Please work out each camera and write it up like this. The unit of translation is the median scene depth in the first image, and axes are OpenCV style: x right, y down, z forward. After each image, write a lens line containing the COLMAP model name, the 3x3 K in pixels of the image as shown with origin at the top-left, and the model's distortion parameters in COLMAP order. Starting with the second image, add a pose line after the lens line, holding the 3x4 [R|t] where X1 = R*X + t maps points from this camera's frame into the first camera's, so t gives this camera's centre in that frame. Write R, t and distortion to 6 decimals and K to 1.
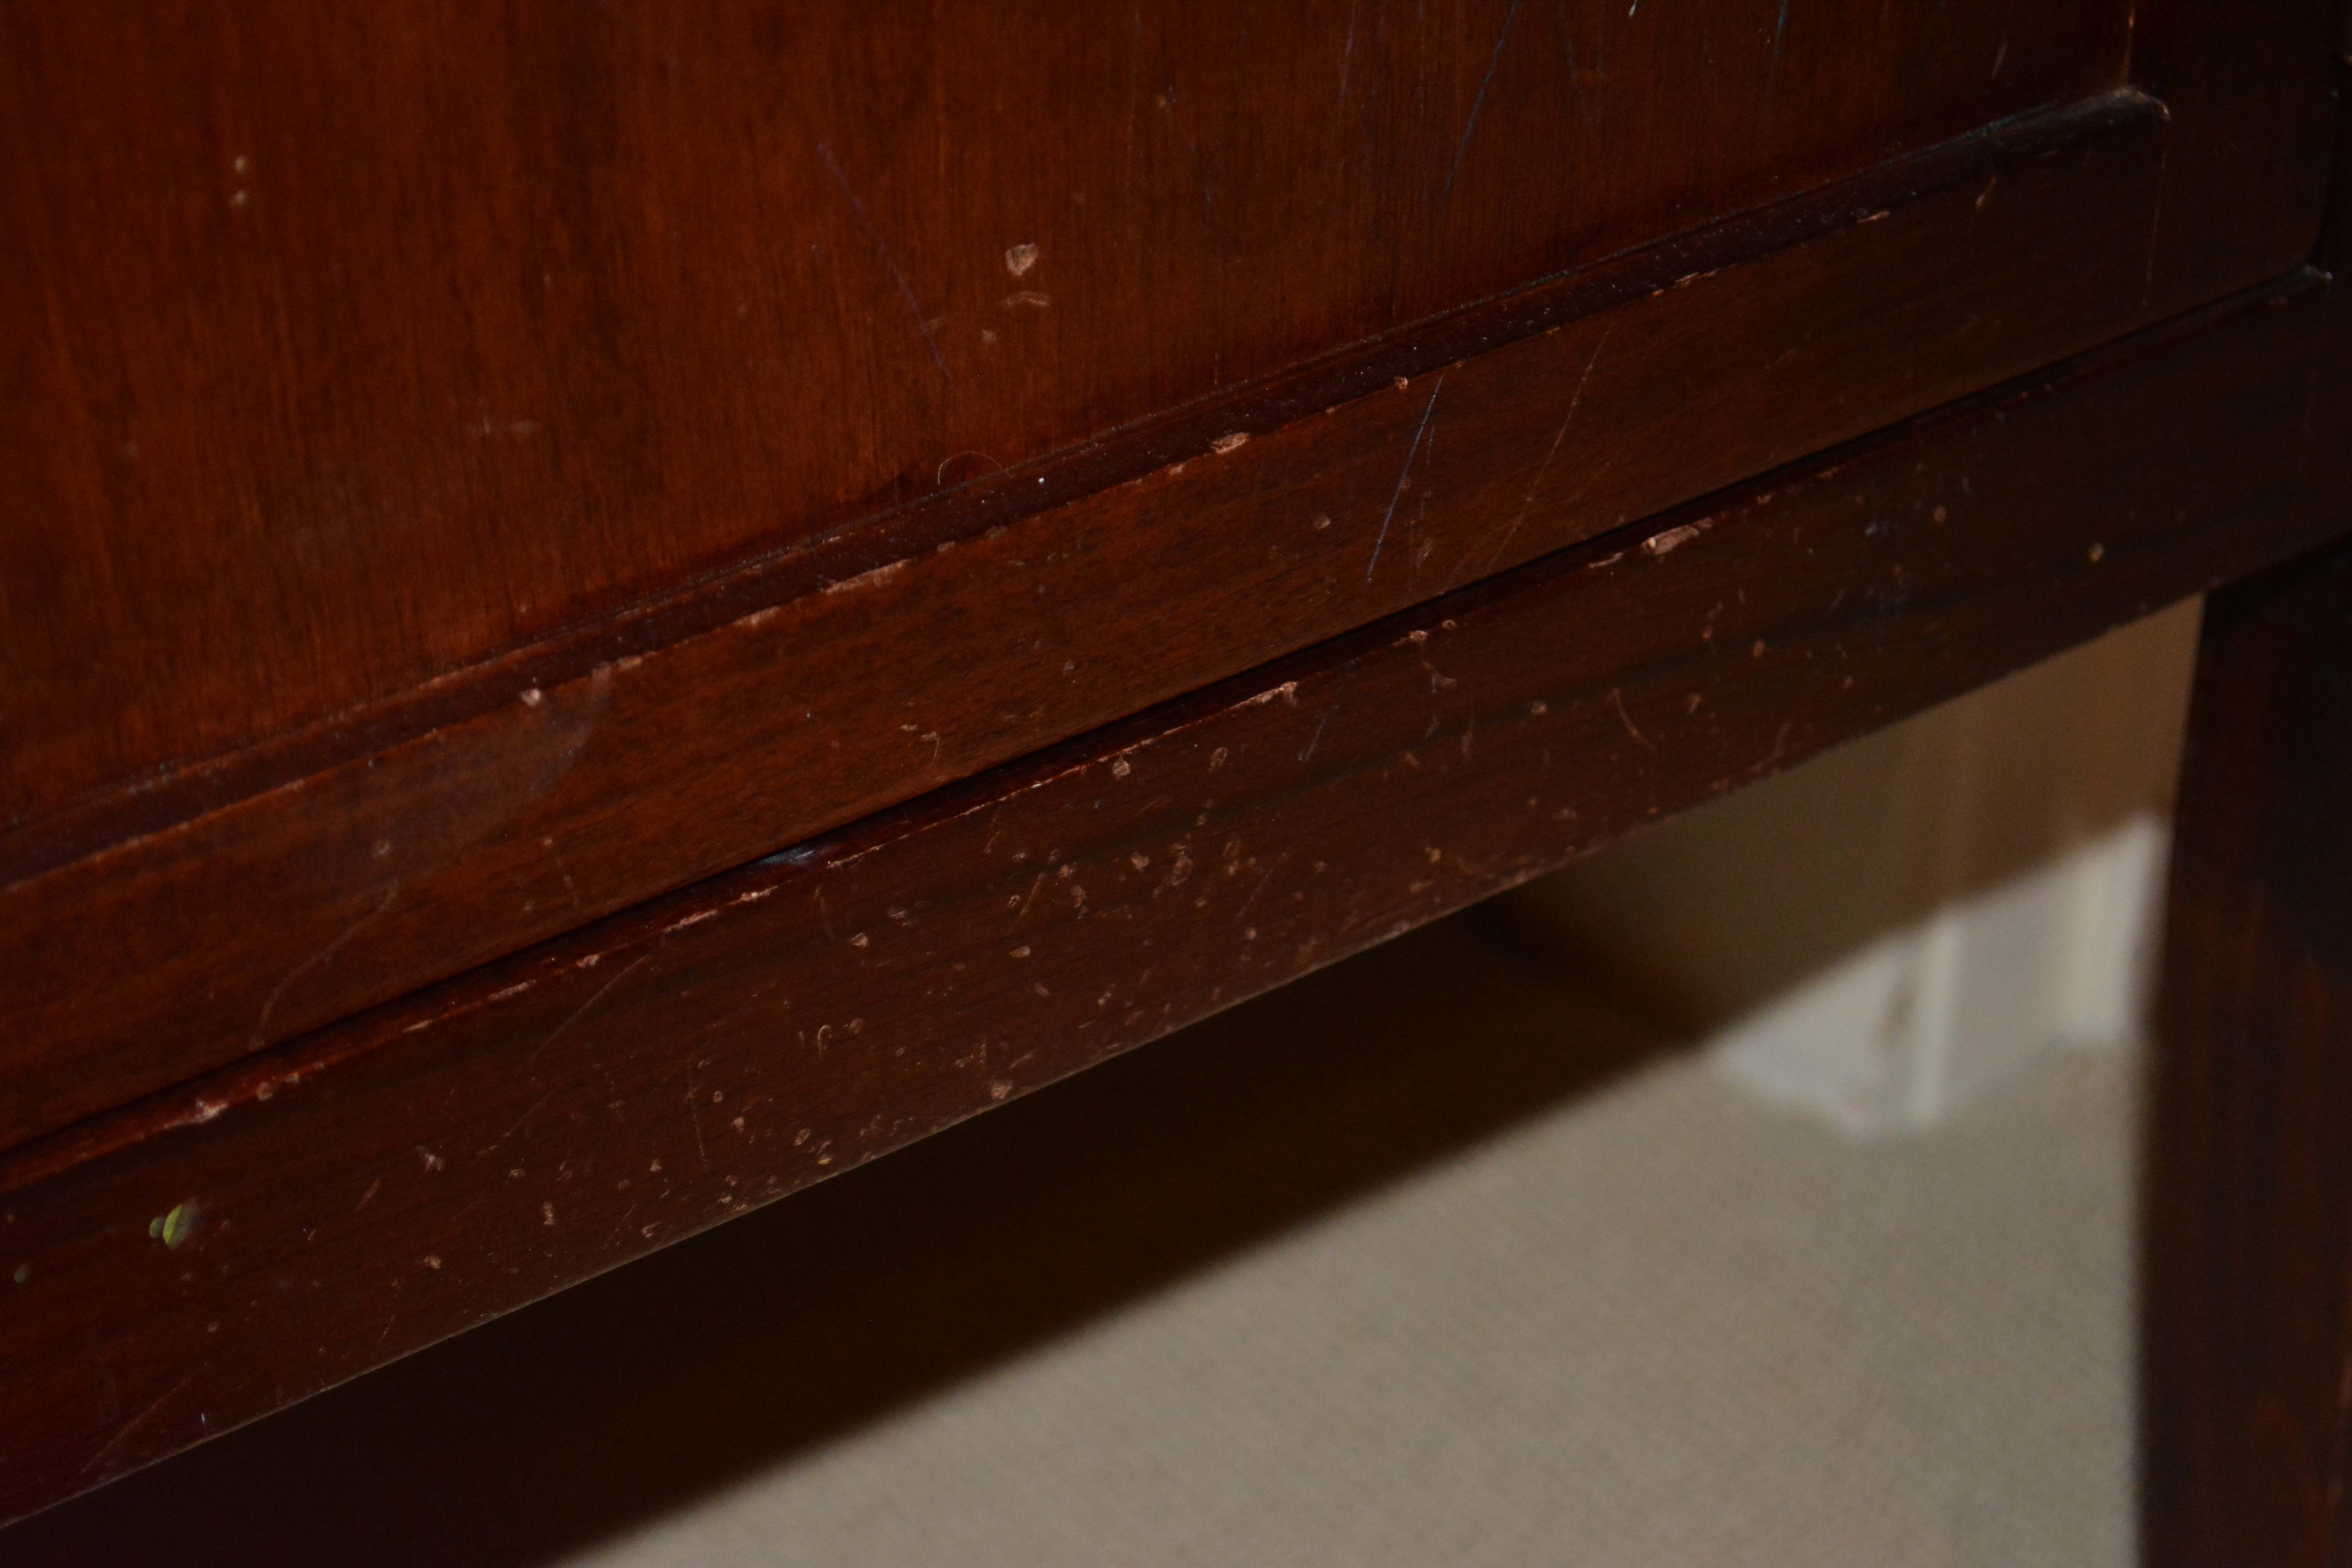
lens RADIAL K [[5332.4, 0, 1176.0], [0, 5332.4, 784.0], [0, 0, 1]] dist [0.040268, 0.041729]
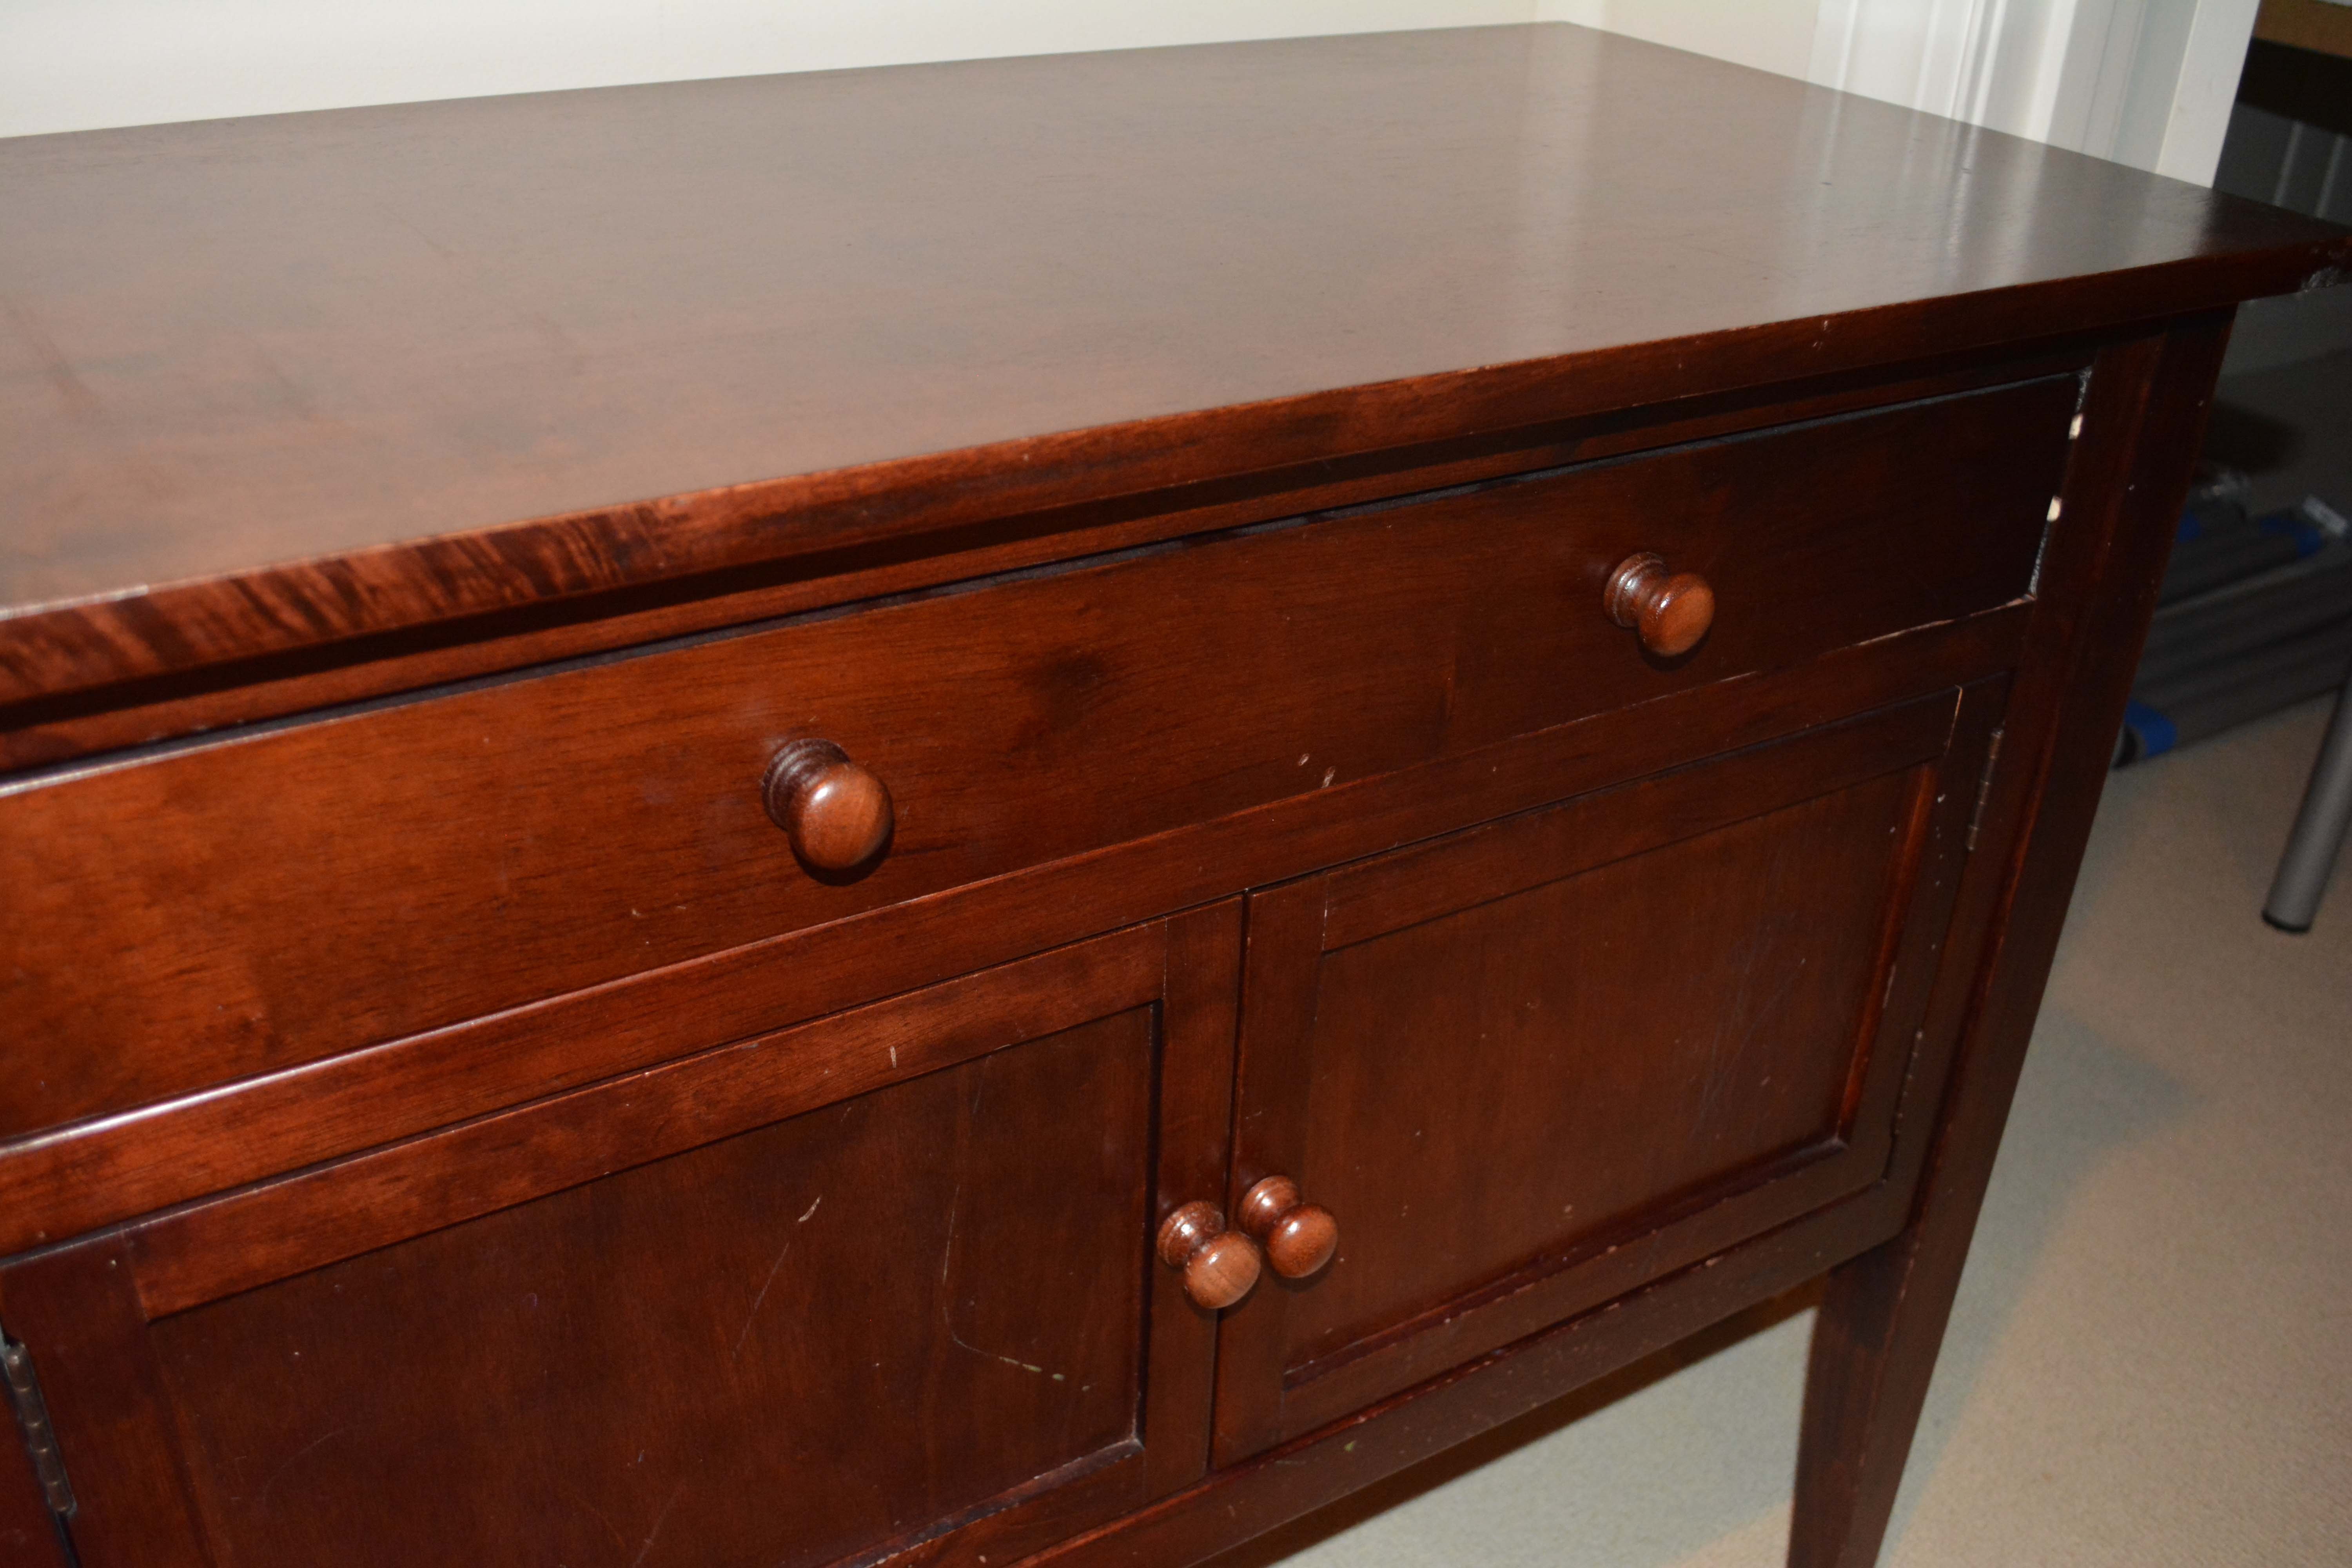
lens RADIAL K [[2156.6, 0, 1178.9], [0, 2156.6, 813.6], [0, 0, 1]] dist [-0.067151, -0.005063]
pose [[0.995976, 0.065180, -0.061503, -0.221692], [-0.069404, 0.995183, -0.069235, -0.242342], [0.056694, 0.073225, 0.995703, -0.579752]]
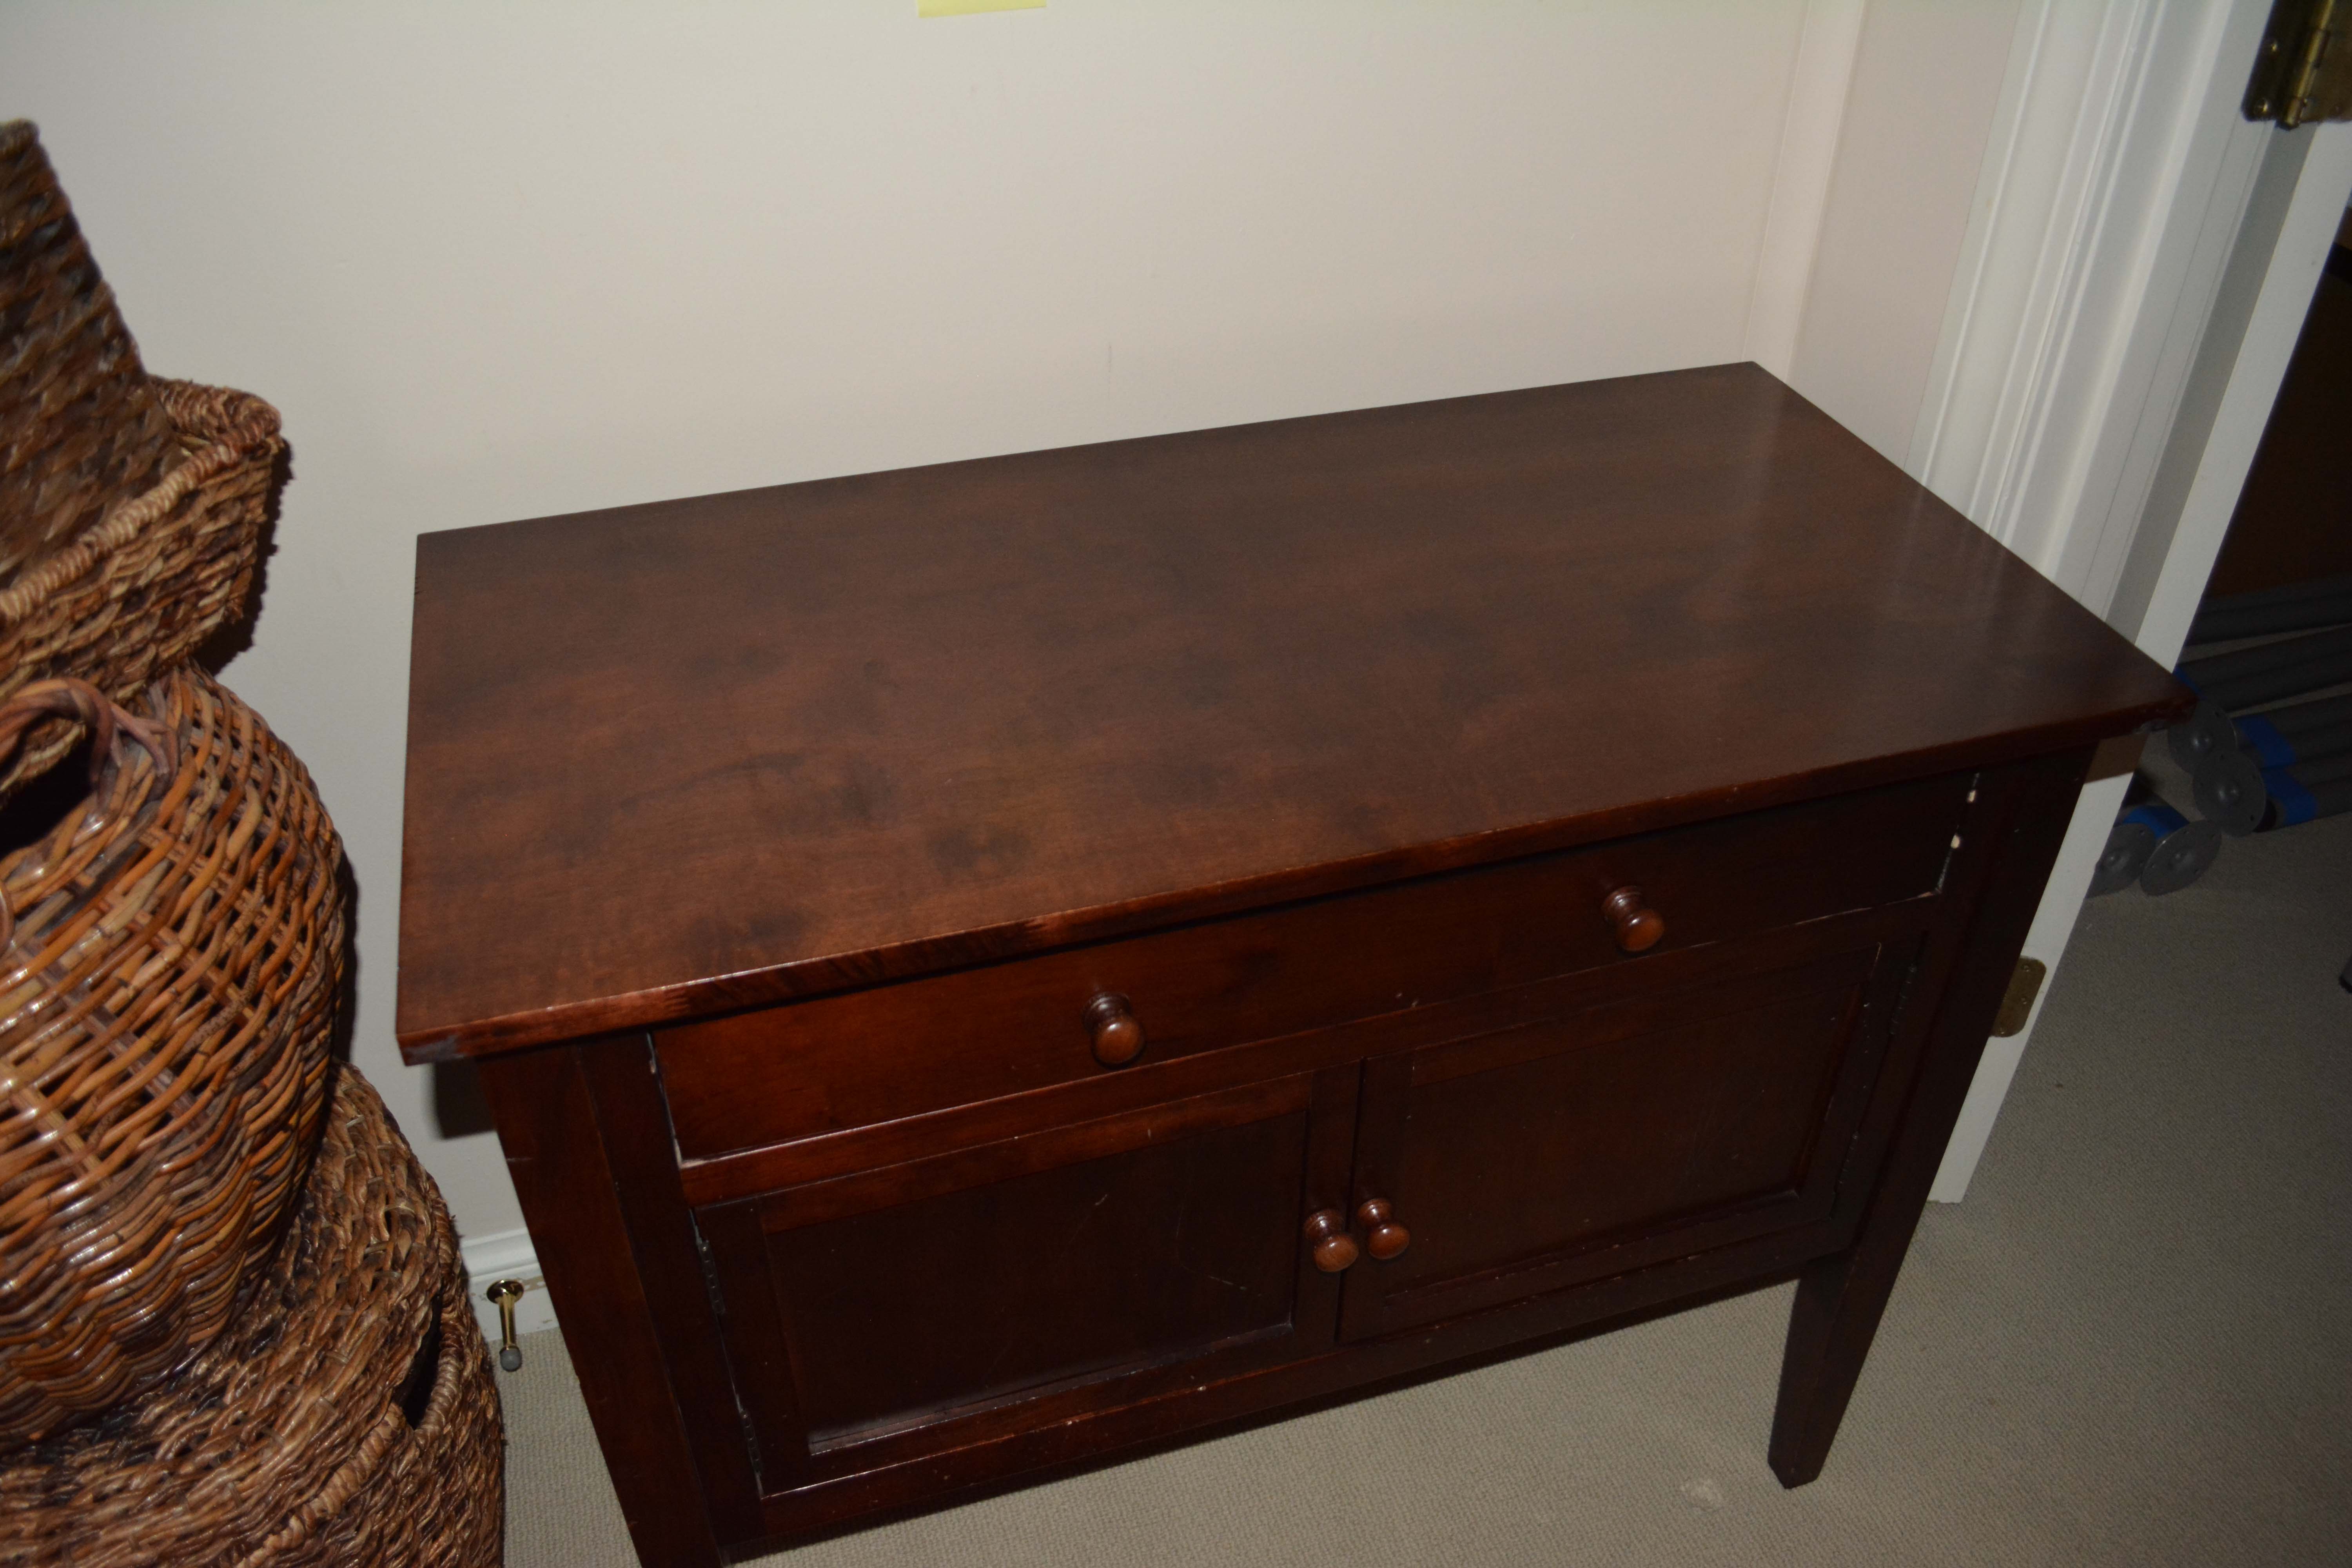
lens RADIAL K [[1852.2, 0, 1164.6], [0, 1852.2, 818.5], [0, 0, 1]] dist [-0.075086, 0.002871]
pose [[0.943798, 0.191303, -0.269533, -0.004610], [-0.174482, 0.980961, 0.085277, -0.619819], [0.280715, -0.033456, 0.959208, -1.130873]]
